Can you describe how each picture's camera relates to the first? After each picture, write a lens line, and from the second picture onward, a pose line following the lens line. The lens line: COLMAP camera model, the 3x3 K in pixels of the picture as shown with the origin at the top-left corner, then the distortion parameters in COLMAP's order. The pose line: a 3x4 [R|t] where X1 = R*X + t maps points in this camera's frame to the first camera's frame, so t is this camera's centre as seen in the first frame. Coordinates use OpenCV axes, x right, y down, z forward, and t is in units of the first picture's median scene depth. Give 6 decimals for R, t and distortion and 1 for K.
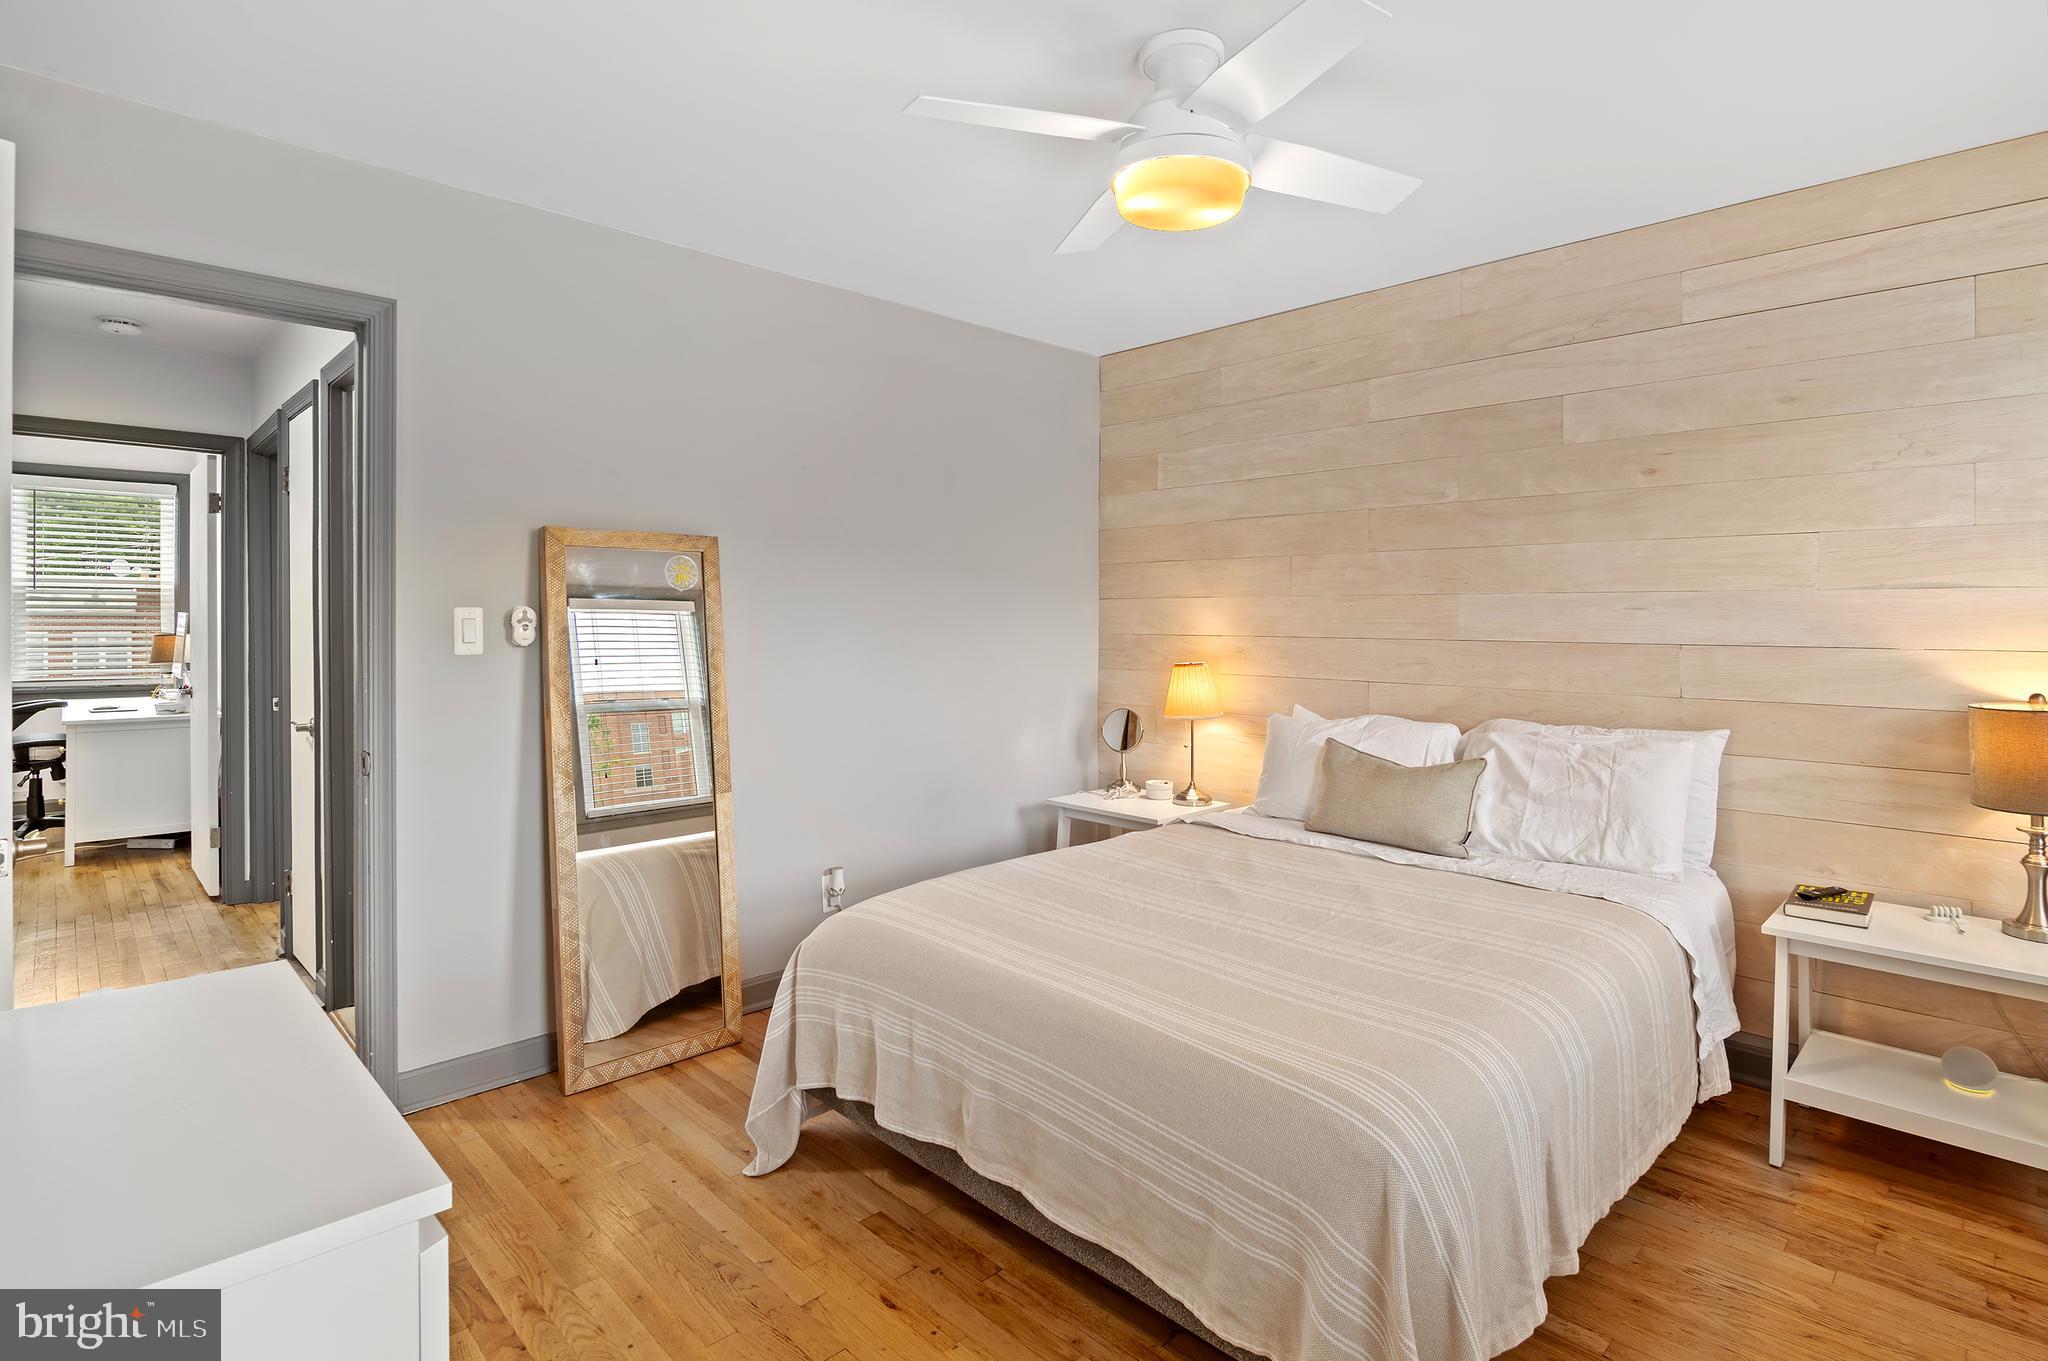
lens RADIAL K [[1035.1, 0, 1030.0], [0, 1035.1, 622.7], [0, 0, 1]] dist [-0.002775, -0.000989]
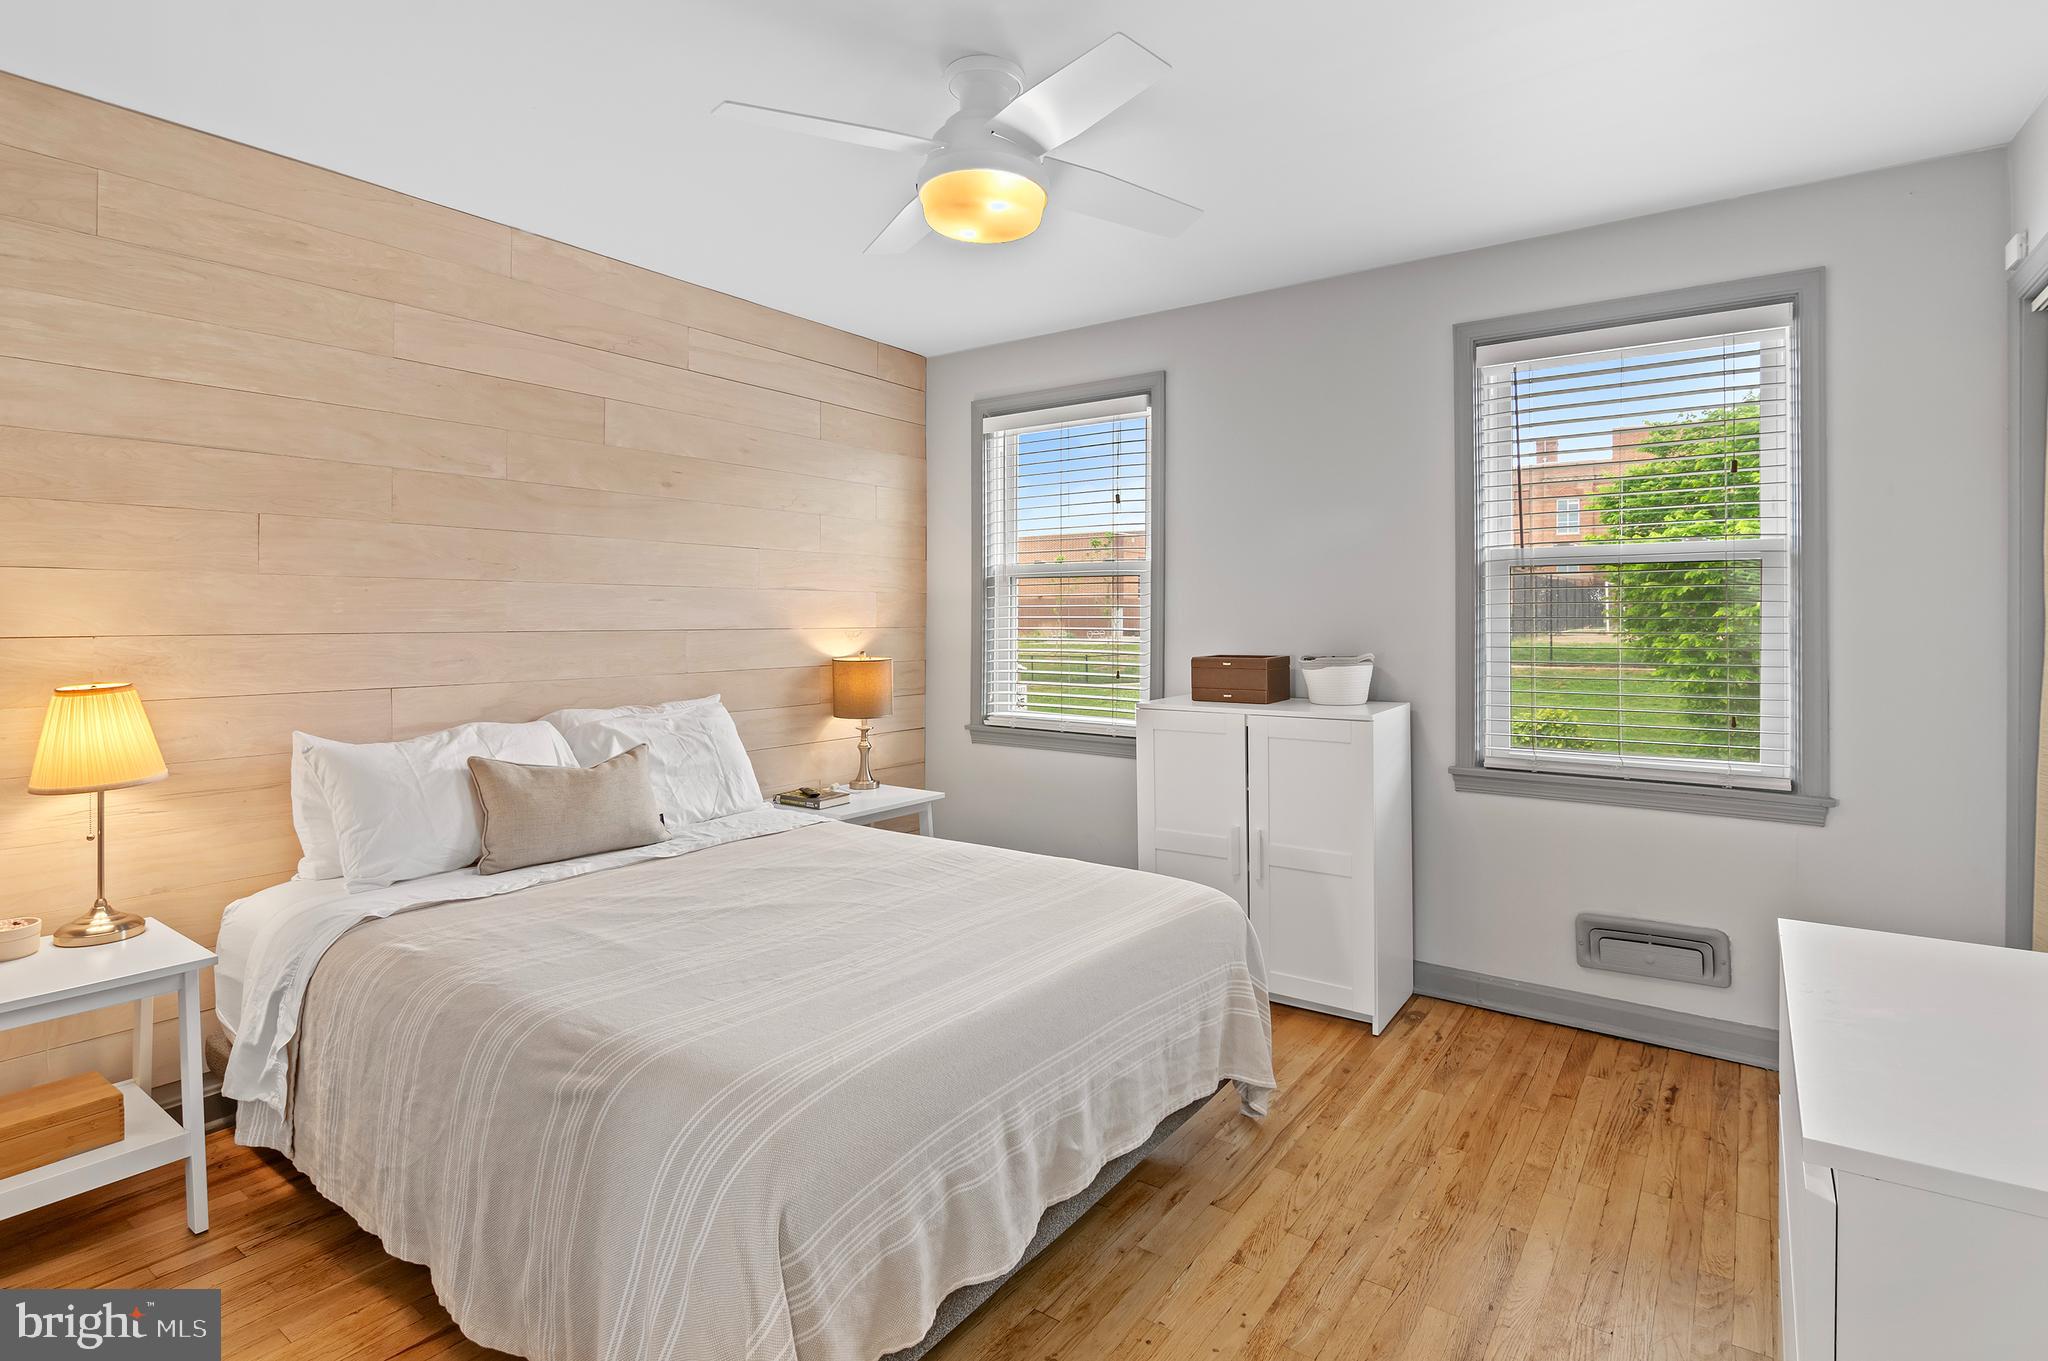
lens RADIAL K [[1035.1, 0, 1030.0], [0, 1035.1, 622.7], [0, 0, 1]] dist [-0.002775, -0.000989]
pose [[-0.189904, -0.008859, 0.981763, -0.584967], [0.005655, 0.999933, 0.010116, 0.002403], [-0.981786, 0.007473, -0.189841, 0.741896]]
